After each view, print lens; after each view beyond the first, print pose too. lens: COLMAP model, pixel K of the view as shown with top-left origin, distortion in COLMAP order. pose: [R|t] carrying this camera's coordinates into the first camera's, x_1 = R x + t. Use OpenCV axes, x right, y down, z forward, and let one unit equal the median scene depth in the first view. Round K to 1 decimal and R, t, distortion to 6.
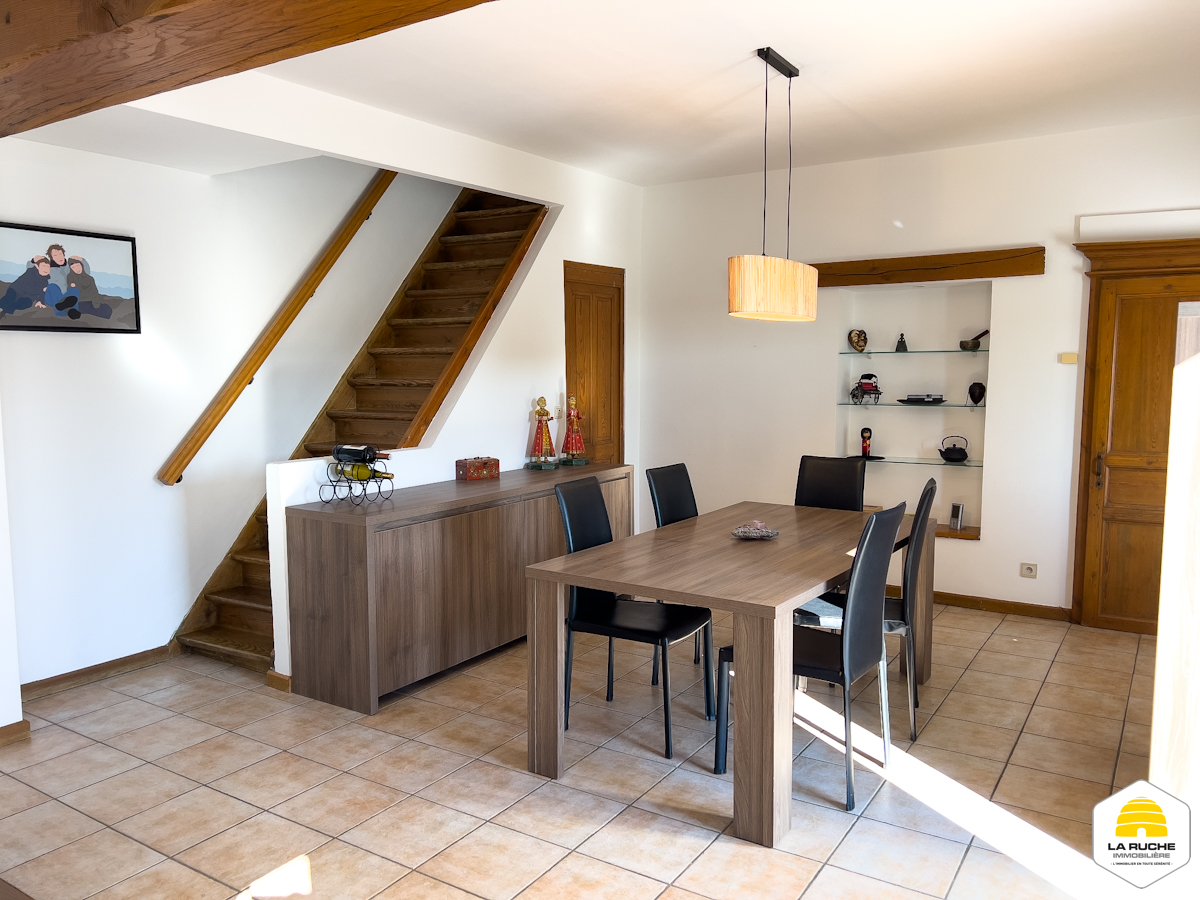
lens RADIAL K [[901.7, 0, 603.7], [0, 901.7, 450.4], [0, 0, 1]] dist [0.038021, -0.043746]
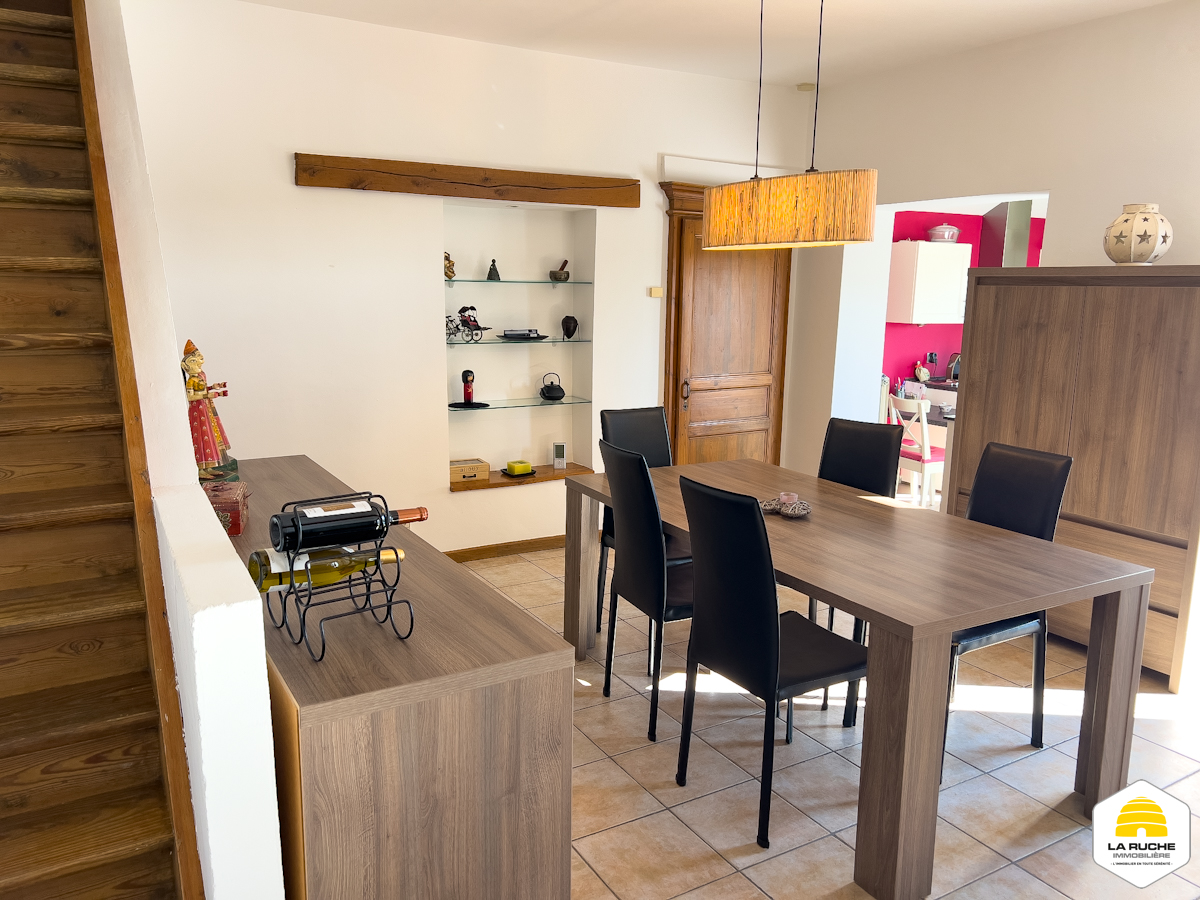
lens RADIAL K [[901.7, 0, 601.9], [0, 901.7, 458.1], [0, 0, 1]] dist [0.038021, -0.043746]
pose [[0.450500, -0.157512, 0.878772, -0.432709], [0.069441, 0.987513, 0.141404, -0.057461], [-0.890072, -0.002680, 0.455813, 0.523019]]
